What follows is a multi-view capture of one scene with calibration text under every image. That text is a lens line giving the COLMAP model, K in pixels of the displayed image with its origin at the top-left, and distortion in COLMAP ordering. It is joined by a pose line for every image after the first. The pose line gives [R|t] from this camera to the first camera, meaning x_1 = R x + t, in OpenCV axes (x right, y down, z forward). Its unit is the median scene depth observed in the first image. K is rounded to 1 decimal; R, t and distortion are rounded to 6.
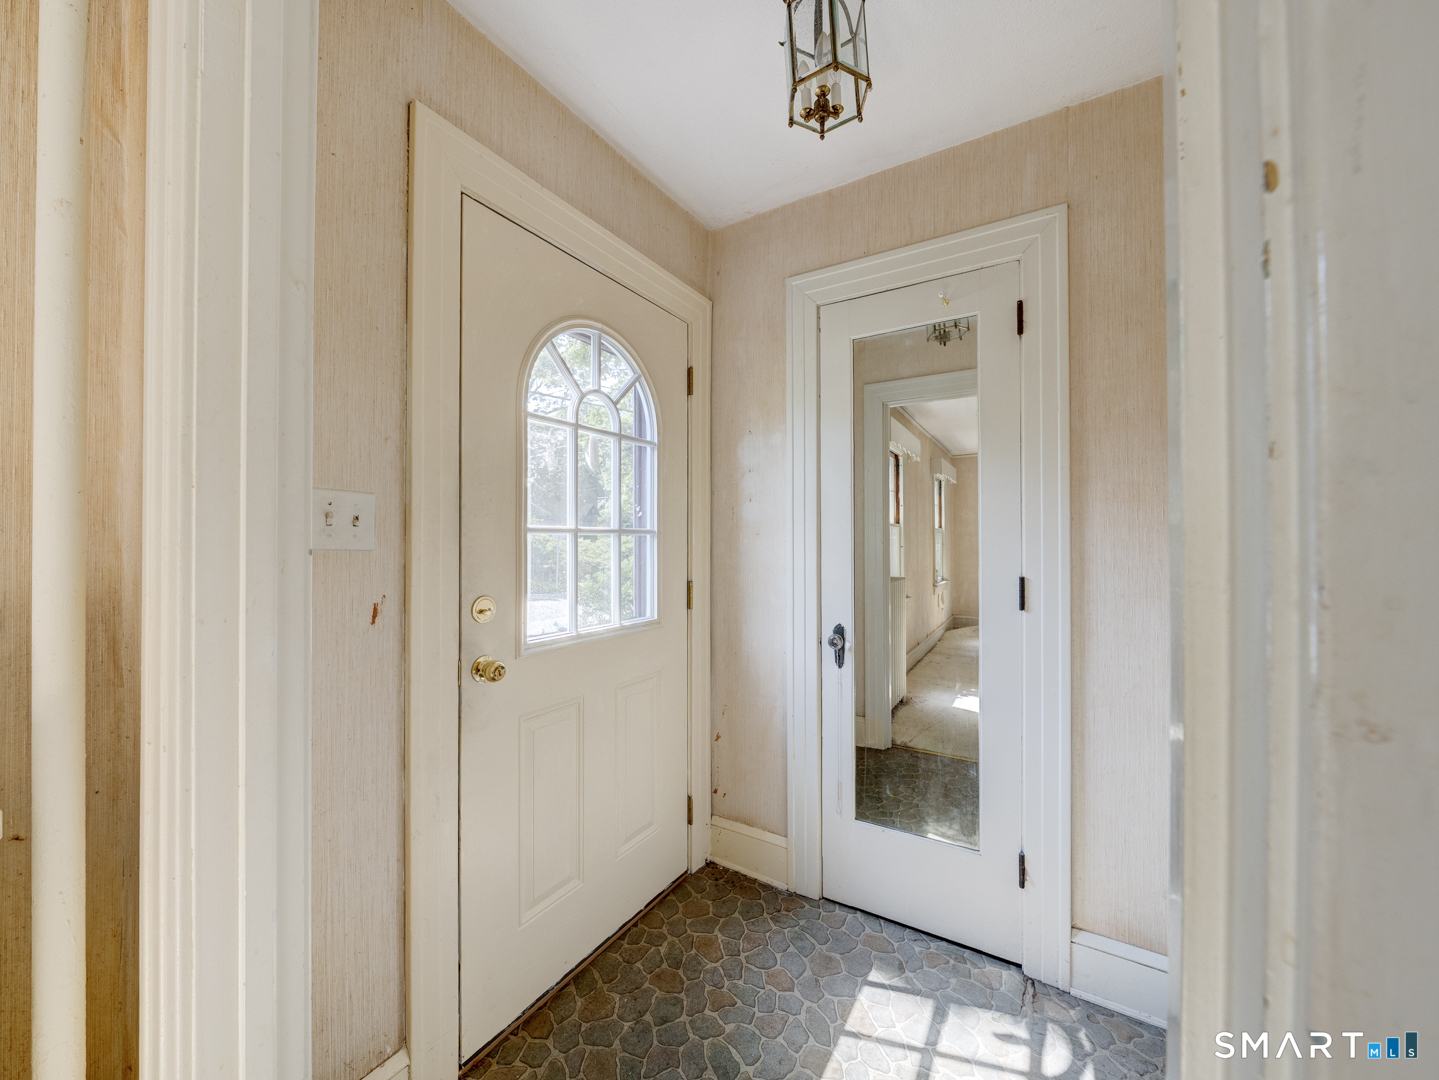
lens RADIAL K [[559.1, 0, 725.5], [0, 559.1, 539.8], [0, 0, 1]] dist [0.000601, 0.001460]
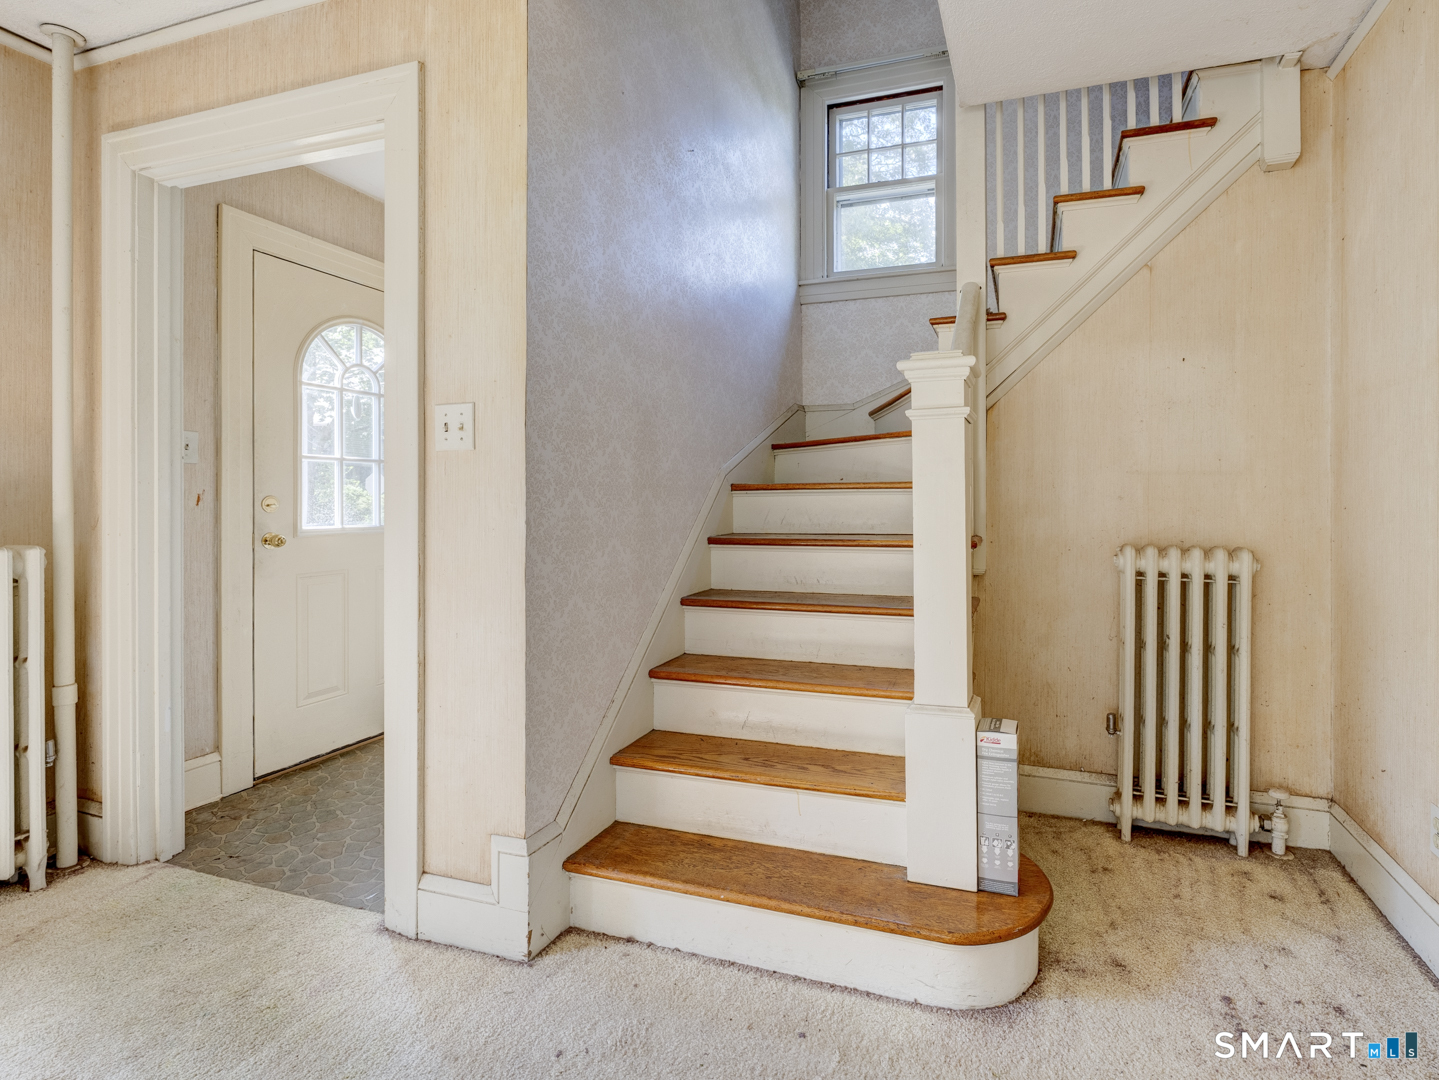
lens RADIAL K [[684.6, 0, 795.0], [0, 684.6, 502.3], [0, 0, 1]] dist [0.001152, 0.003737]
pose [[0.970177, -0.001633, 0.242394, 0.634259], [0.000900, 0.999995, 0.003134, 0.126973], [-0.242398, -0.002822, 0.970173, -1.465650]]
